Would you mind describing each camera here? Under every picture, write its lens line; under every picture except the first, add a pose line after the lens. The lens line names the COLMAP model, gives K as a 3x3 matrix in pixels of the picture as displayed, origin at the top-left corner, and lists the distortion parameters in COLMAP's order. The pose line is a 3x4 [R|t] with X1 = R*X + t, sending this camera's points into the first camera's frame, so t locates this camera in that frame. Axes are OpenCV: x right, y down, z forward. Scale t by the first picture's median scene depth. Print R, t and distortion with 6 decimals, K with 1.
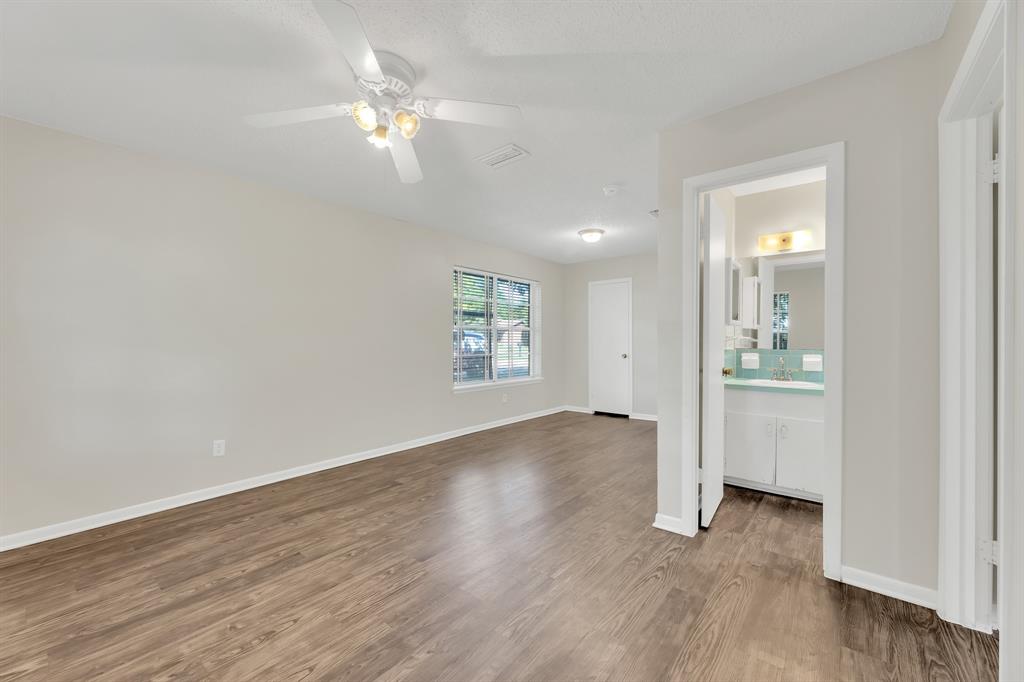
lens RADIAL K [[406.9, 0, 513.2], [0, 406.9, 345.2], [0, 0, 1]] dist [-0.001223, 0.000133]
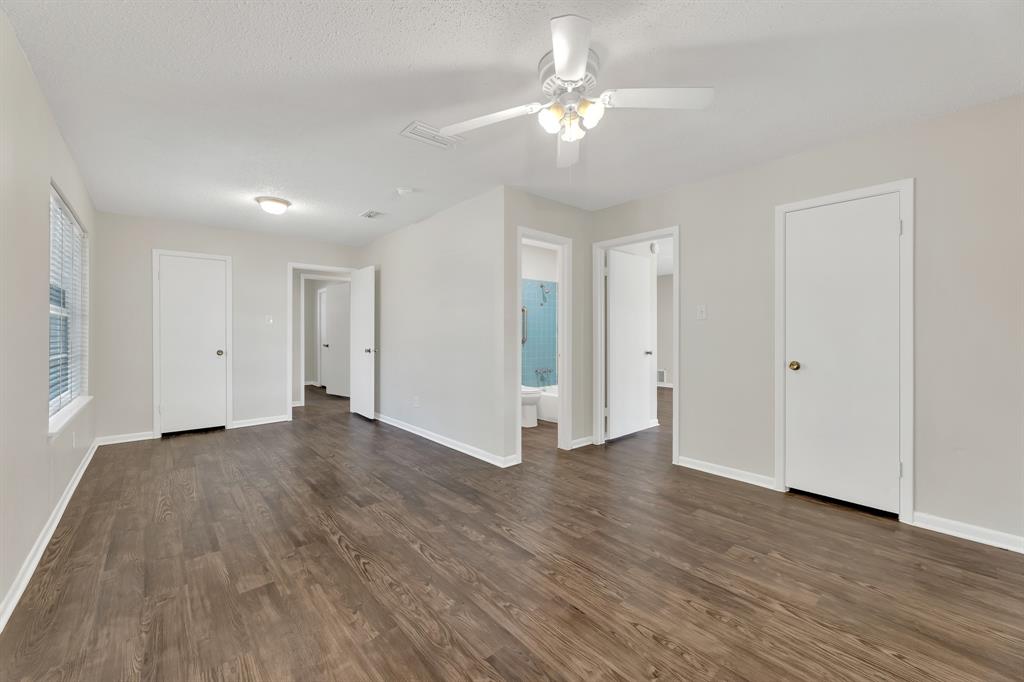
lens RADIAL K [[408.7, 0, 504.7], [0, 408.7, 335.5], [0, 0, 1]] dist [0.000144, -0.000110]
pose [[0.172578, -0.001543, 0.984995, -0.829396], [0.009294, 0.999957, -0.000062, -0.005030], [-0.984952, 0.009165, 0.172585, 0.608706]]
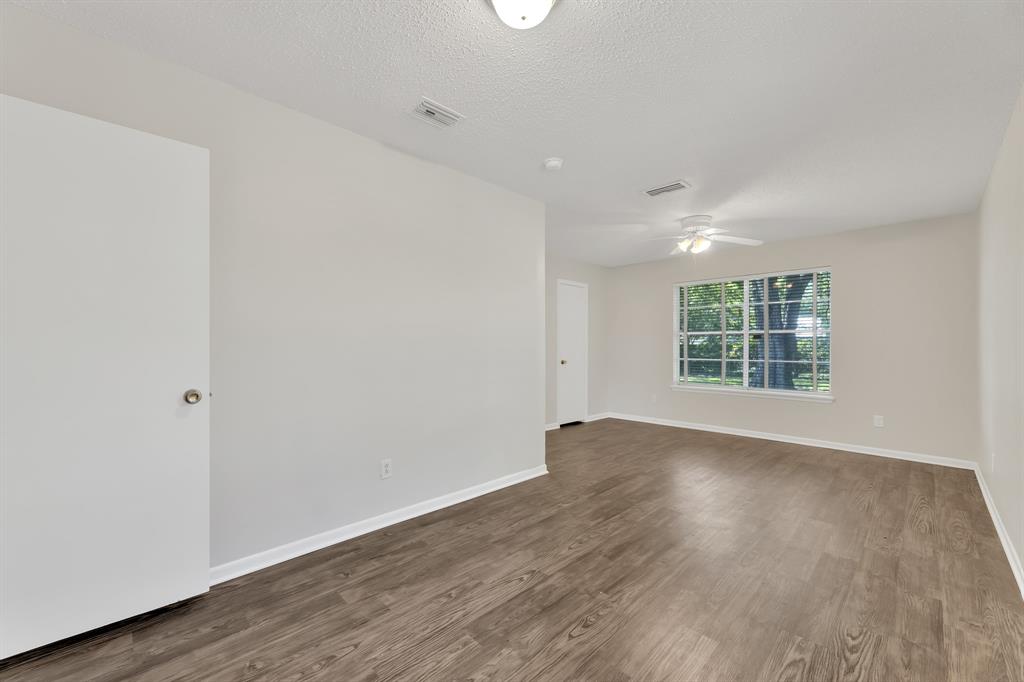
lens RADIAL K [[406.9, 0, 513.2], [0, 406.9, 345.2], [0, 0, 1]] dist [-0.001223, 0.000133]
pose [[-0.994469, 0.003030, 0.104985, 0.255060], [0.003995, 0.999952, 0.008981, -0.023524], [-0.104953, 0.009351, -0.994433, 1.998232]]
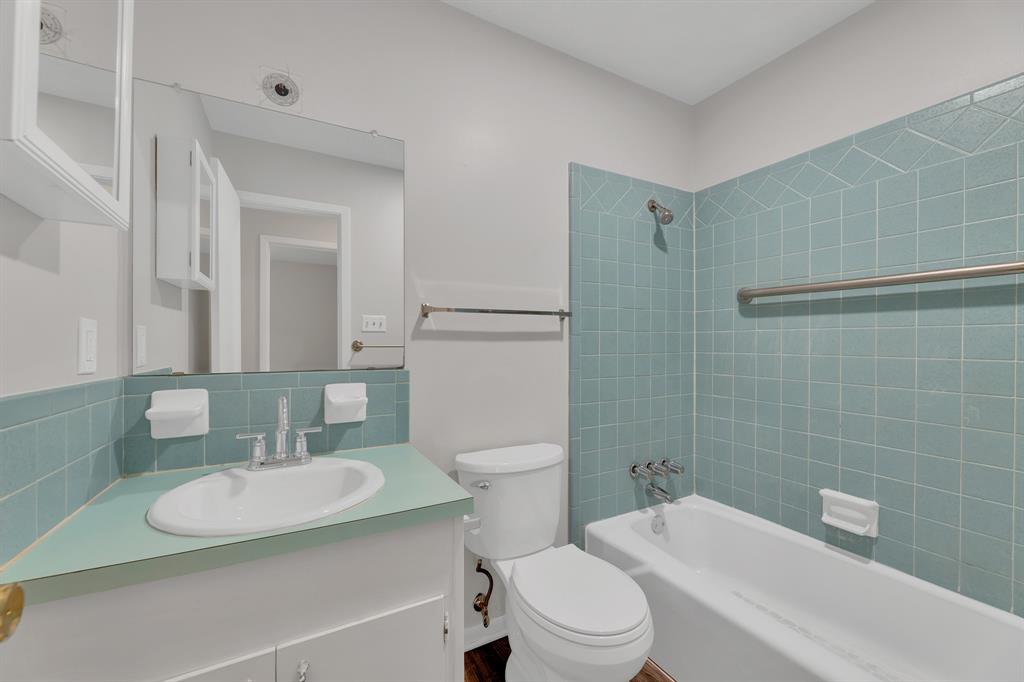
lens RADIAL K [[406.9, 0, 513.2], [0, 406.9, 345.2], [0, 0, 1]] dist [-0.001223, 0.000133]
pose [[0.368735, 0.004191, 0.929525, 0.441467], [0.012407, 0.999879, -0.009430, -0.011298], [-0.929452, 0.015009, 0.368639, 0.738484]]
